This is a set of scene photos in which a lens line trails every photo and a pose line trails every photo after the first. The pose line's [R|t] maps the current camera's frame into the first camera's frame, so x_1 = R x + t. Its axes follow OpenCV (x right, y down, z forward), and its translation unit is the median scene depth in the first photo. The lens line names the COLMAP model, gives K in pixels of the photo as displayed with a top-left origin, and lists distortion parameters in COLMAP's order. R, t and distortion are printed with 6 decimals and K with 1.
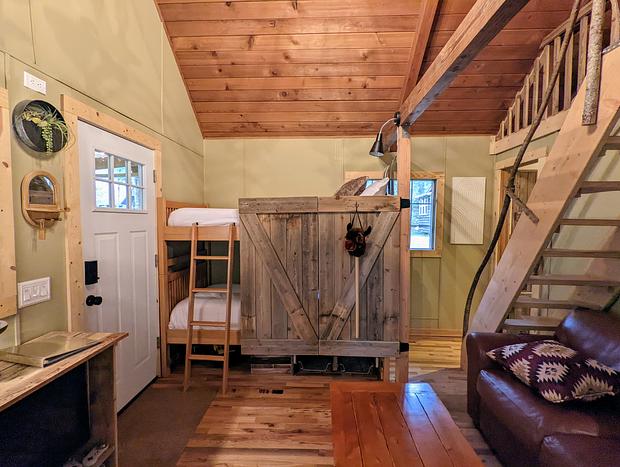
lens RADIAL K [[294.7, 0, 306.7], [0, 294.7, 235.2], [0, 0, 1]] dist [0.000164, -0.000407]
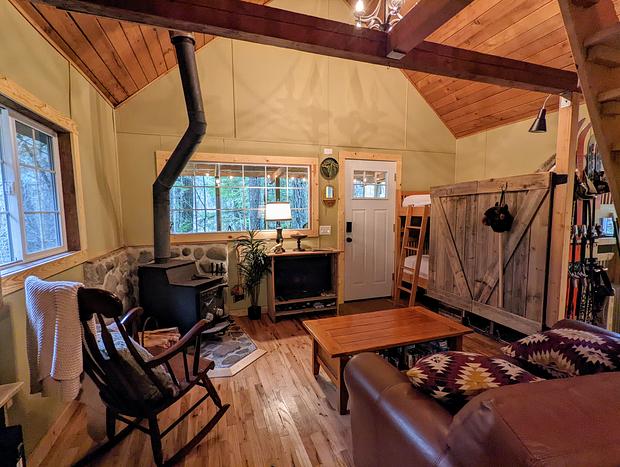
lens RADIAL K [[294.7, 0, 306.7], [0, 294.7, 235.2], [0, 0, 1]] dist [0.000164, -0.000407]
pose [[0.359227, 0.077561, -0.930022, 0.862059], [-0.041125, 0.996888, 0.067253, 0.035588], [0.932344, 0.014088, 0.361298, -0.069845]]
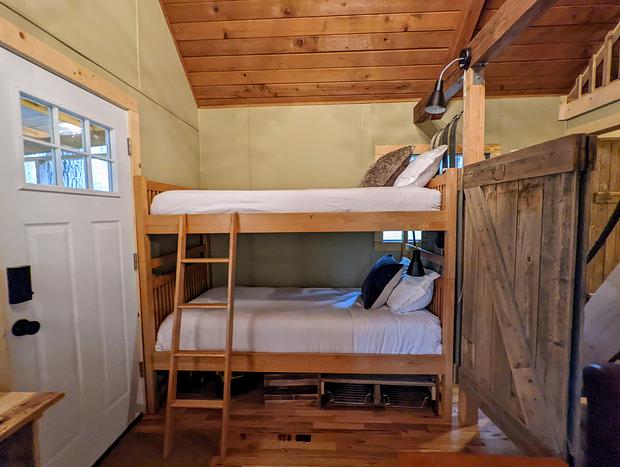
lens RADIAL K [[294.7, 0, 306.7], [0, 294.7, 235.2], [0, 0, 1]] dist [0.000164, -0.000407]
pose [[0.999844, -0.014780, -0.009713, -0.069411], [0.015006, 0.999607, 0.023678, 0.008937], [0.009360, -0.023820, 0.999672, 0.258362]]
